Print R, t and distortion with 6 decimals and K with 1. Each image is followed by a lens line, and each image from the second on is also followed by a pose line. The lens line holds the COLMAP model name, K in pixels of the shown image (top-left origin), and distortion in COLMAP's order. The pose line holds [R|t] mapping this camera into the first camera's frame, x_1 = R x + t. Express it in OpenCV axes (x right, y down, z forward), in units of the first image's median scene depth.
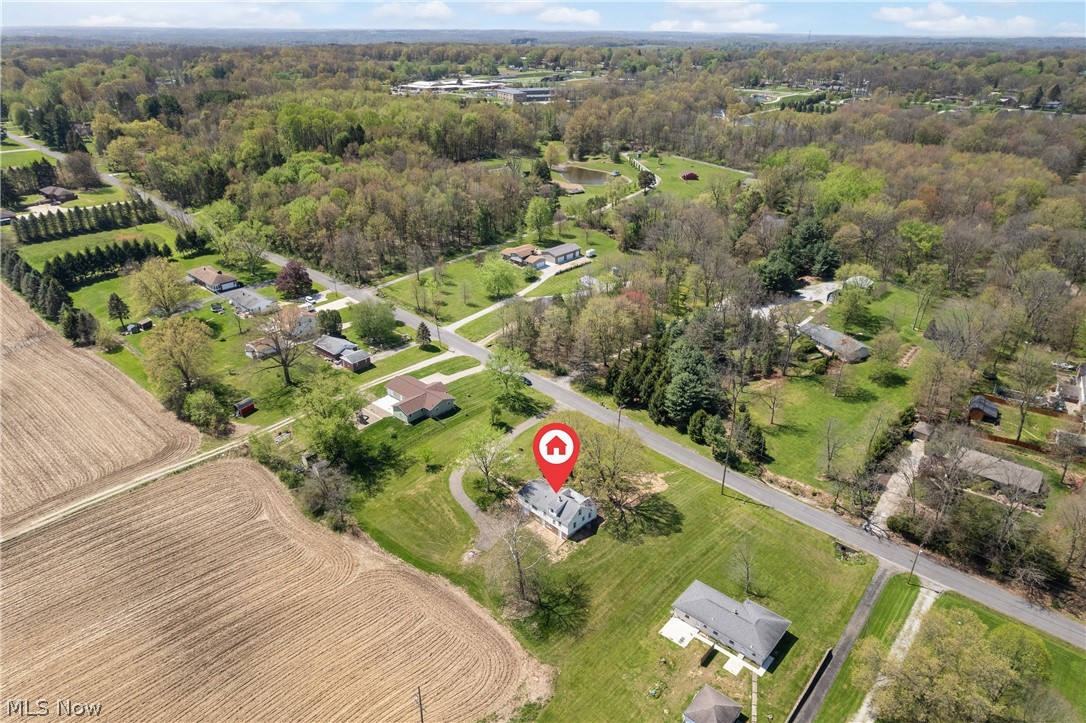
lens RADIAL K [[693.6, 0, 548.0], [0, 693.6, 364.8], [0, 0, 1]] dist [-0.068584, 0.063453]
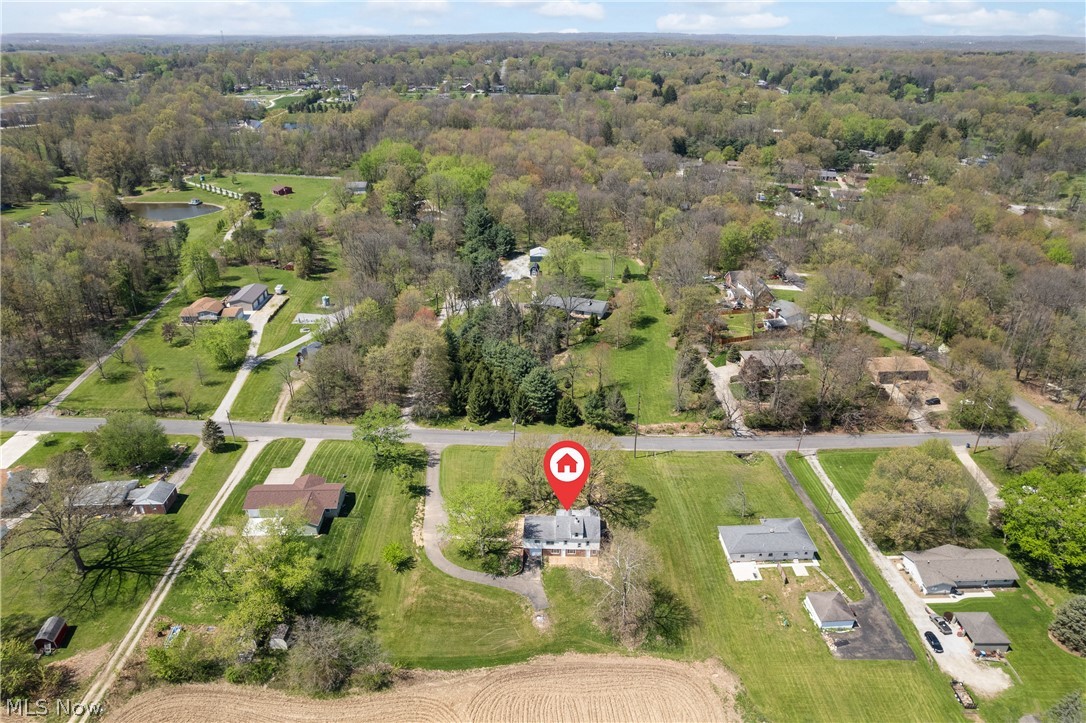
lens RADIAL K [[693.6, 0, 548.0], [0, 693.6, 364.8], [0, 0, 1]] dist [-0.068584, 0.063453]
pose [[0.722921, -0.309007, 0.617980, -0.397512], [0.309051, 0.944572, 0.110779, -0.095447], [-0.617958, 0.110903, 0.778350, 0.186238]]
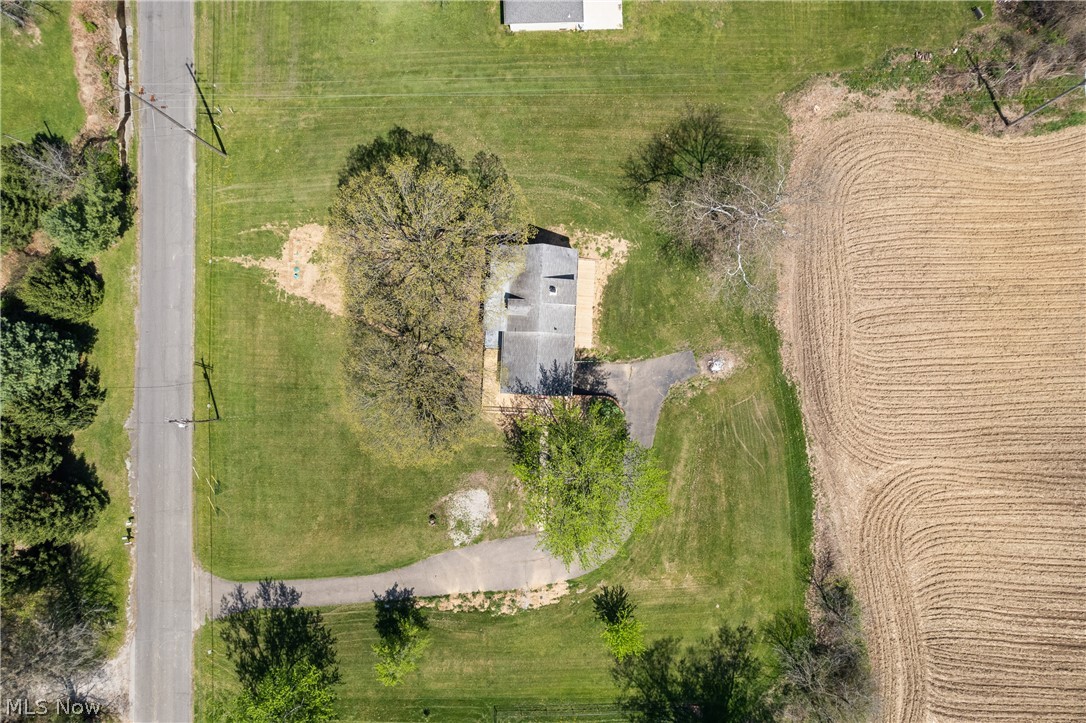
lens RADIAL K [[693.6, 0, 548.0], [0, 693.6, 364.8], [0, 0, 1]] dist [-0.068584, 0.063453]
pose [[-0.678078, -0.734964, -0.006182, -0.011348], [0.321621, -0.304270, 0.896649, -0.189301], [-0.660886, 0.606009, 0.442699, 0.604489]]
